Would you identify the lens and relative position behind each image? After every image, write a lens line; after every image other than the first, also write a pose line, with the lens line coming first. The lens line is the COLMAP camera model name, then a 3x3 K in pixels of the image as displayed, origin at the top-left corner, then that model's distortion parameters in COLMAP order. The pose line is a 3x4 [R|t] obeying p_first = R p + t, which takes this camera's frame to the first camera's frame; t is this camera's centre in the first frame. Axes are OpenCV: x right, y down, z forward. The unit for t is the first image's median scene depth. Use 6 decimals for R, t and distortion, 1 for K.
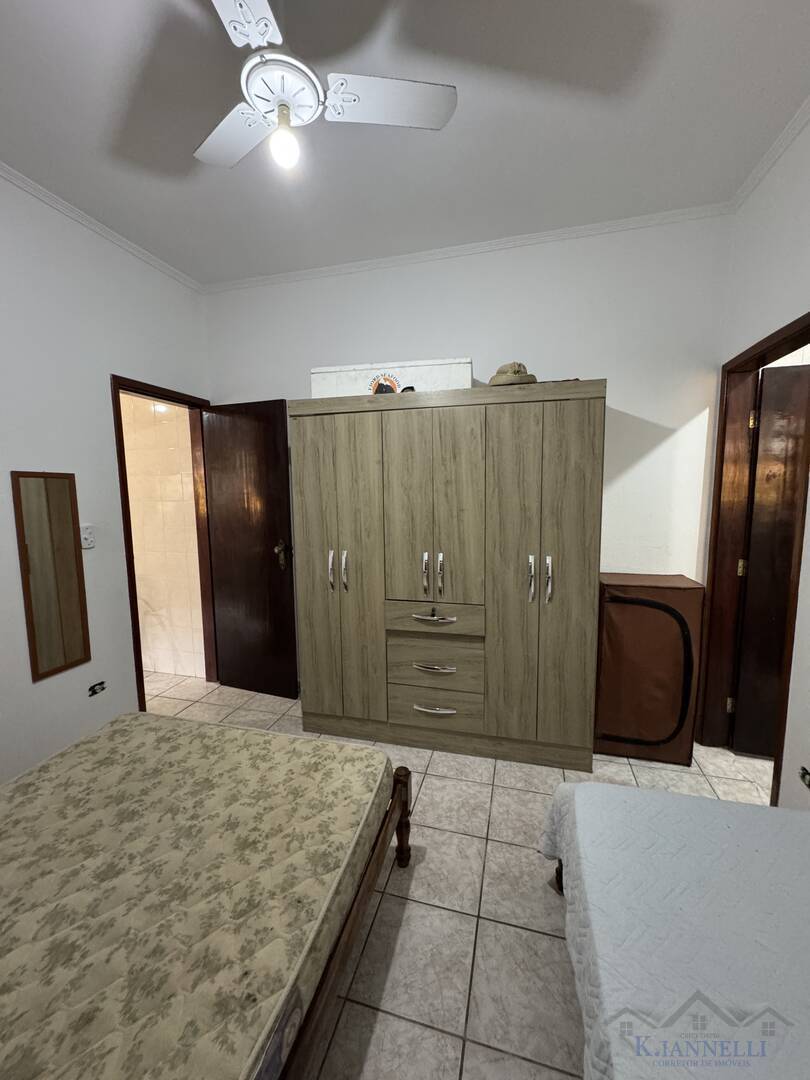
lens RADIAL K [[433.5, 0, 402.9], [0, 433.5, 532.4], [0, 0, 1]] dist [0.001775, -0.000313]
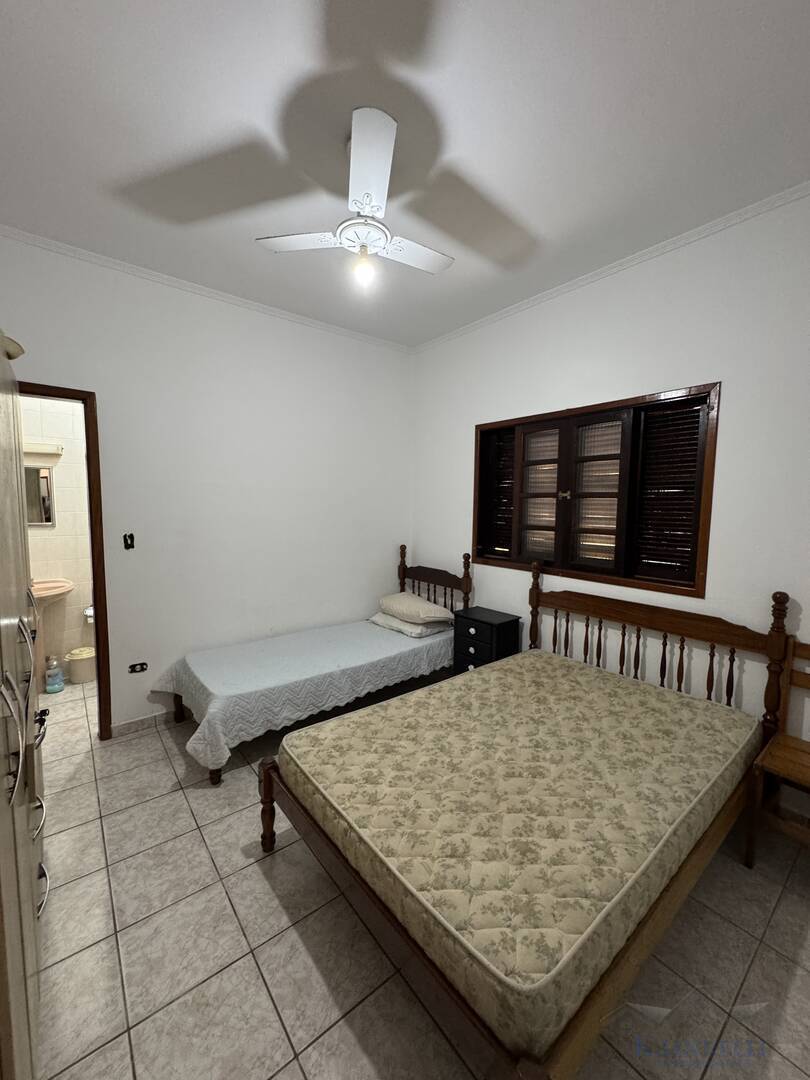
lens RADIAL K [[433.5, 0, 402.8], [0, 433.5, 541.2], [0, 0, 1]] dist [0.001775, -0.000313]
pose [[-0.812913, -0.049083, 0.580313, -1.006260], [0.061135, 0.983745, 0.168845, -0.182929], [-0.579167, 0.172734, -0.796698, 1.786419]]
